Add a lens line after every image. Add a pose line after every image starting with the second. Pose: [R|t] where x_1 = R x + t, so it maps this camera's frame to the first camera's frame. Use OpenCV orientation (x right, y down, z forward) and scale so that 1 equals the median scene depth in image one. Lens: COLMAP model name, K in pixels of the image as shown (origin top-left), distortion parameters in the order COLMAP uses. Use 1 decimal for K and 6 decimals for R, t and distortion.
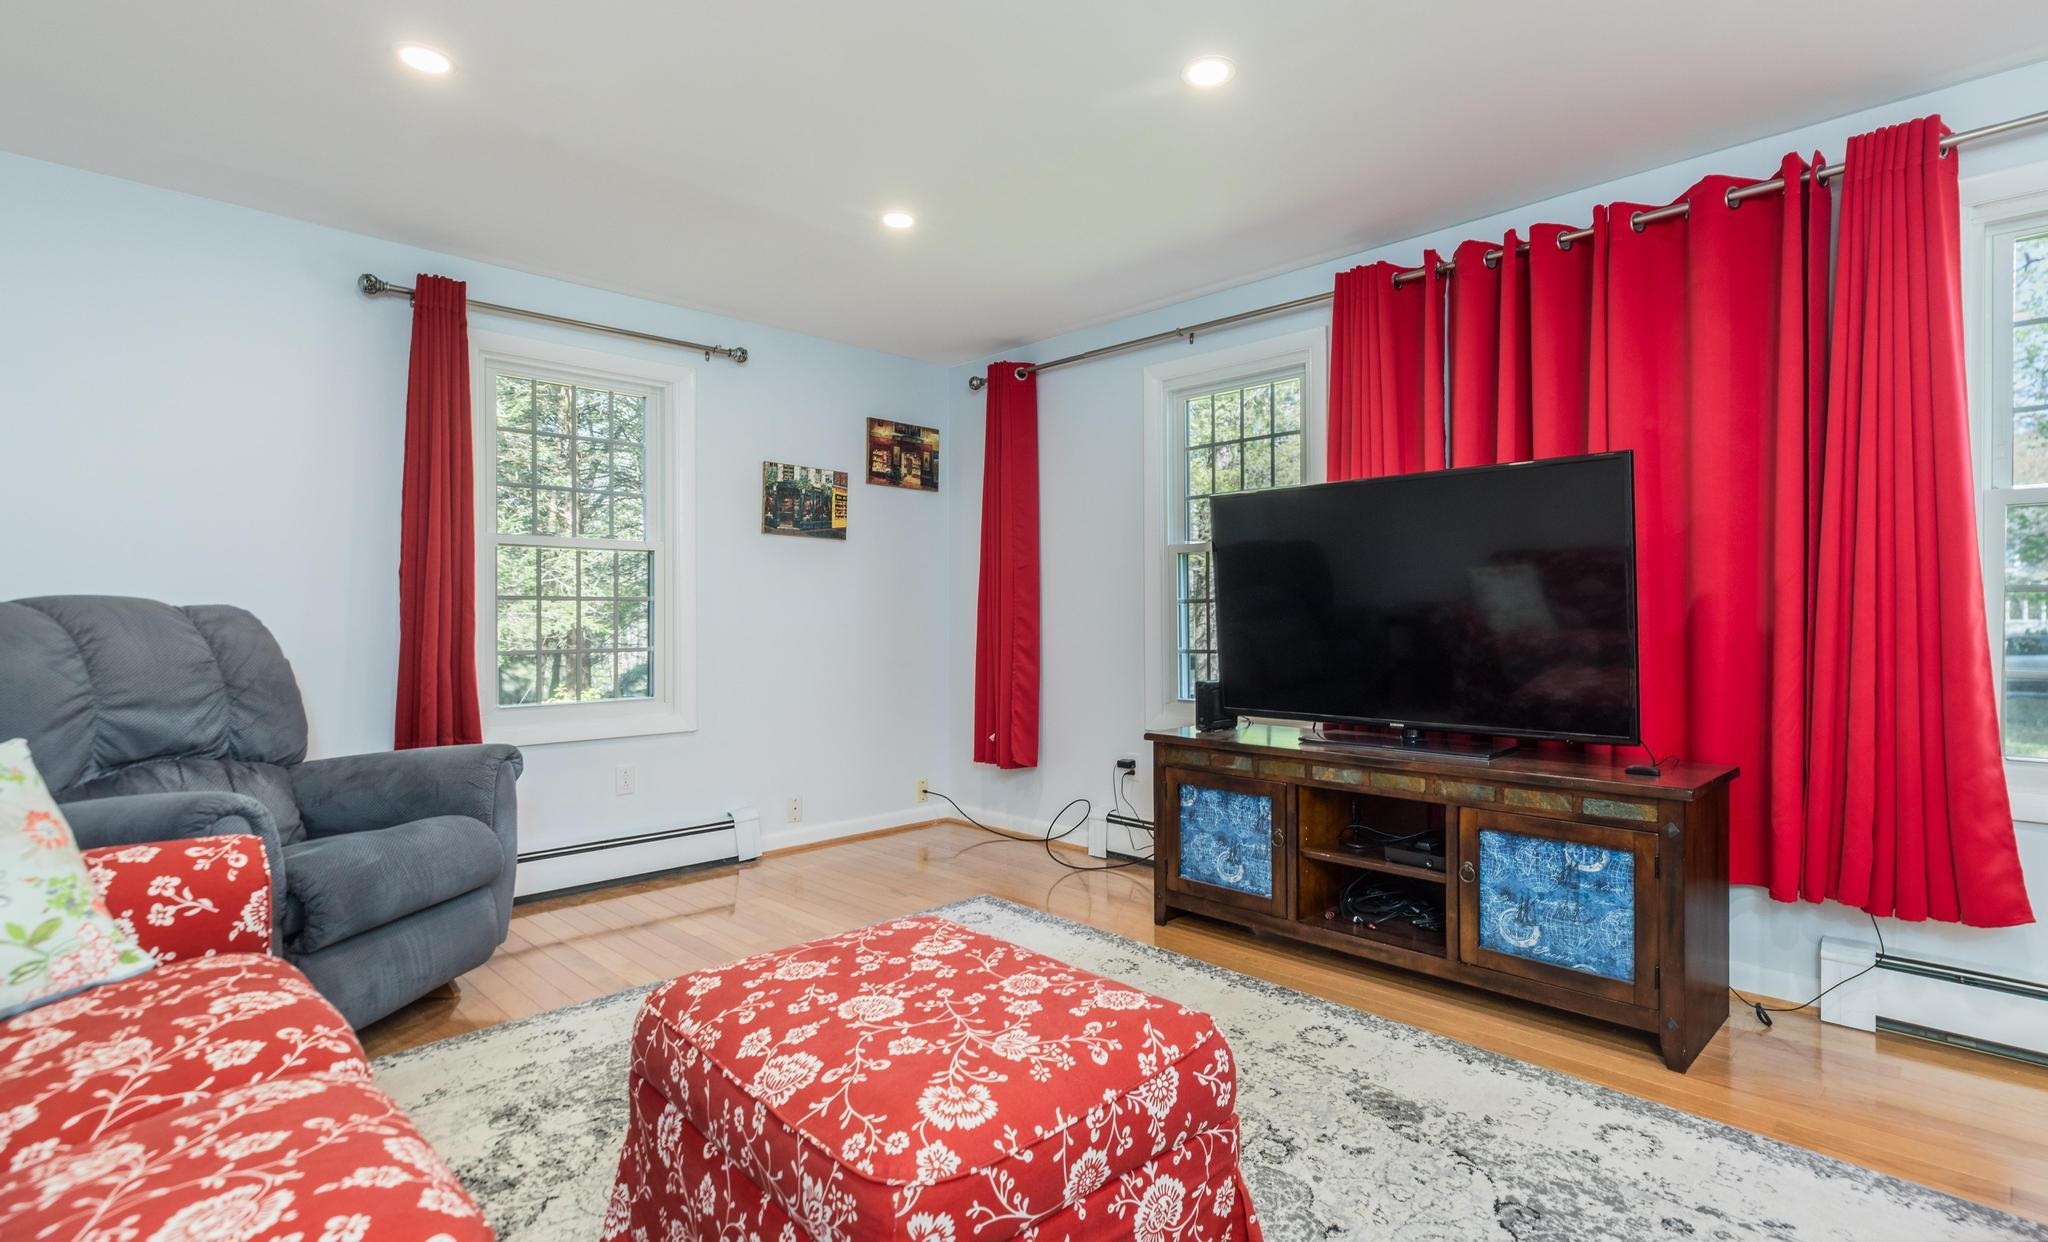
lens RADIAL K [[992.1, 0, 1079.4], [0, 992.1, 618.4], [0, 0, 1]] dist [0.012689, -0.000730]
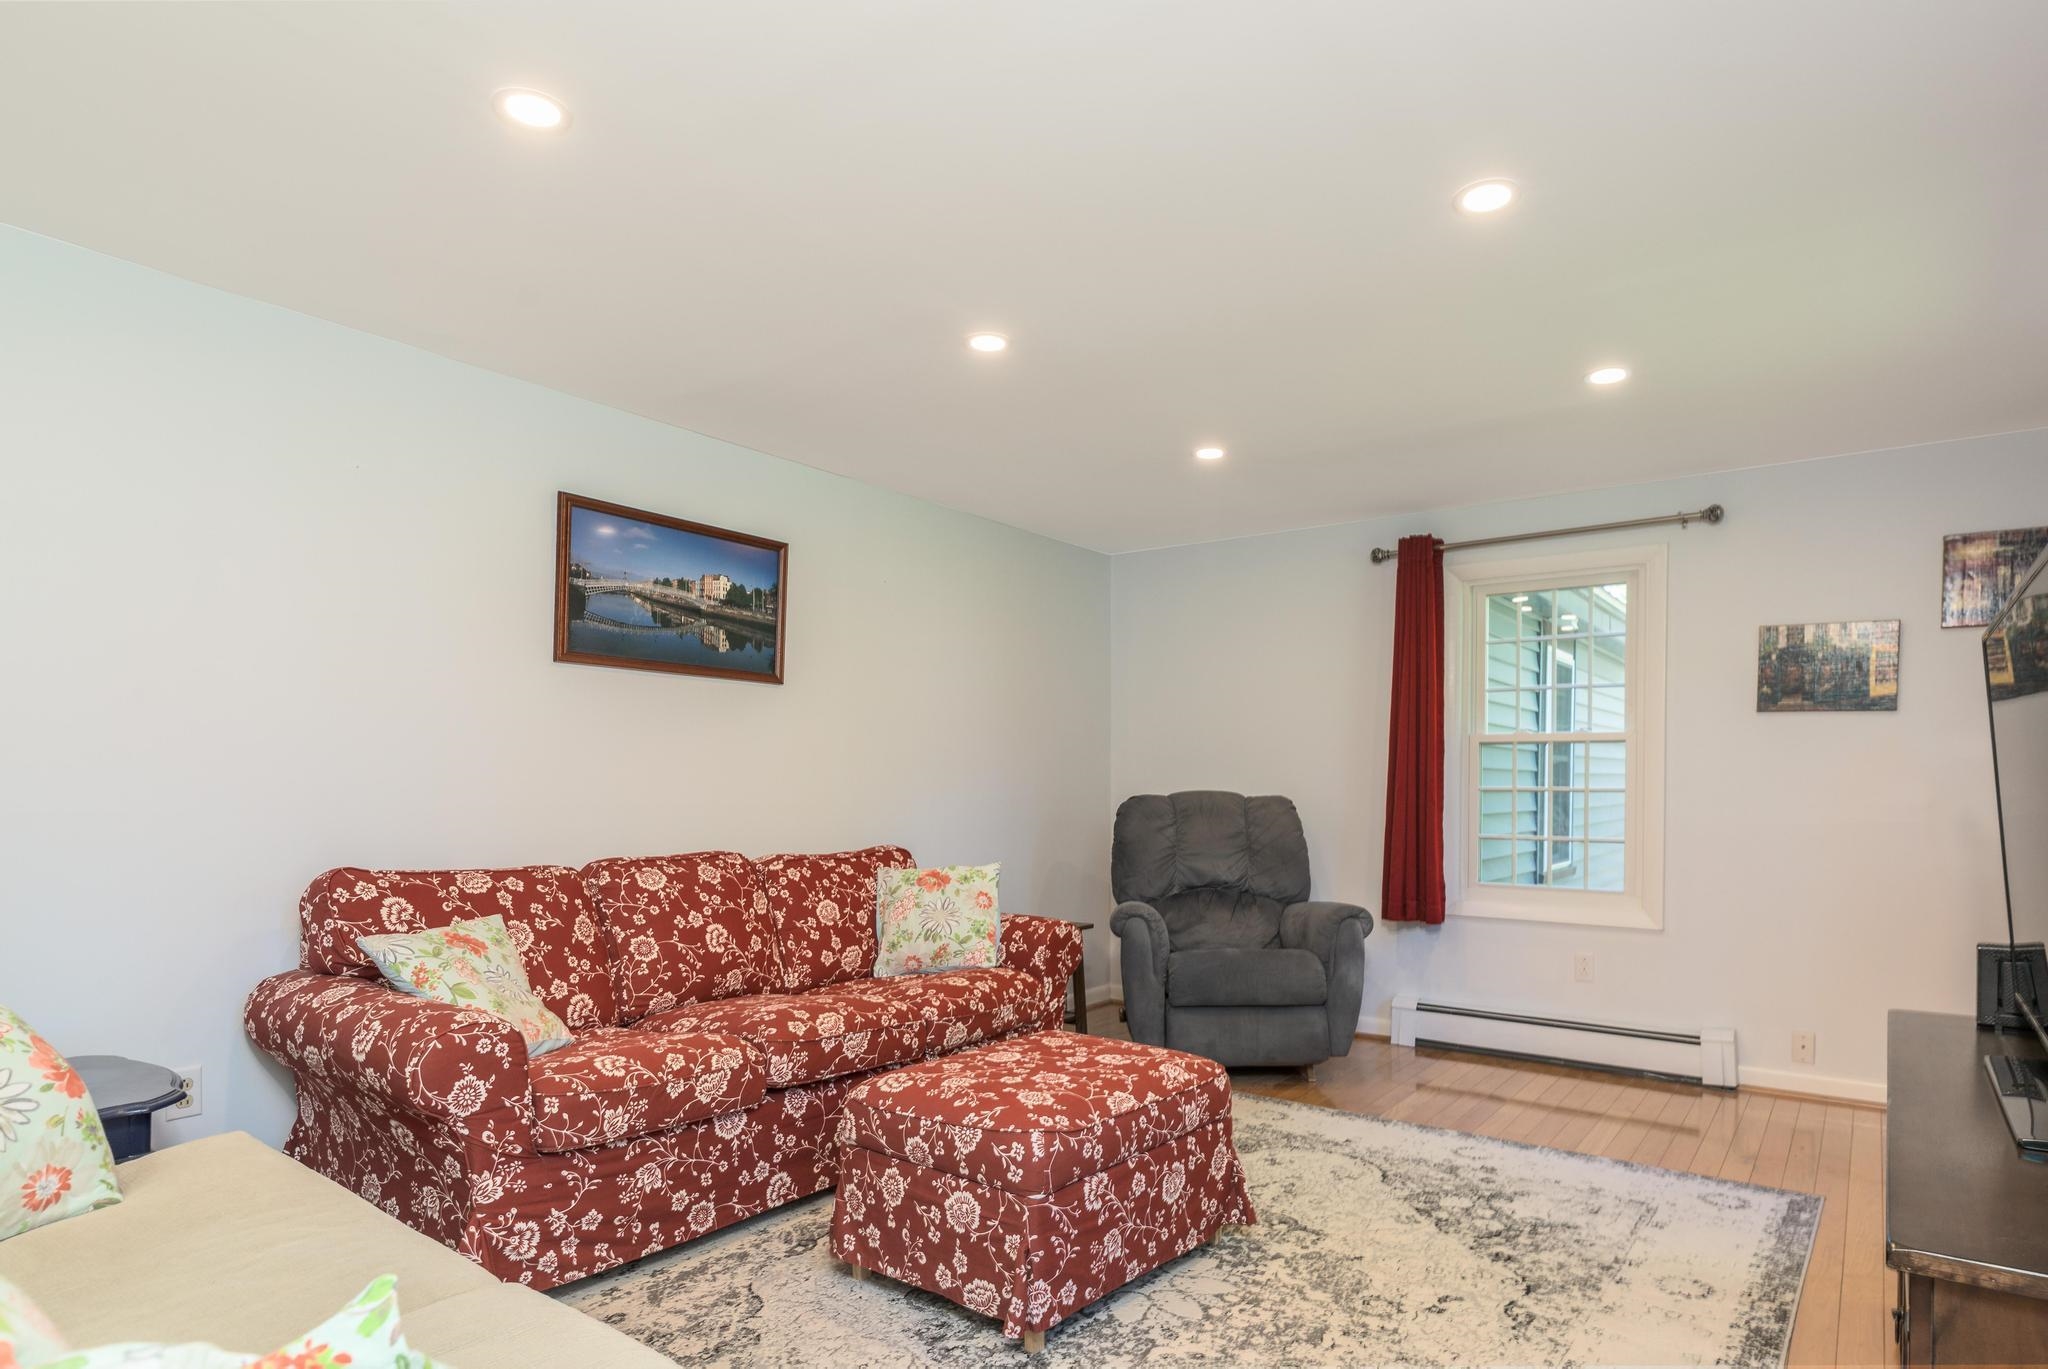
lens RADIAL K [[1148.8, 0, 1055.9], [0, 1148.8, 794.6], [0, 0, 1]] dist [0.000360, 0.000000]
pose [[0.140233, 0.016263, -0.989985, 1.552472], [-0.005019, 0.999864, 0.015714, -0.075667], [0.990106, 0.002765, 0.140295, 0.731597]]
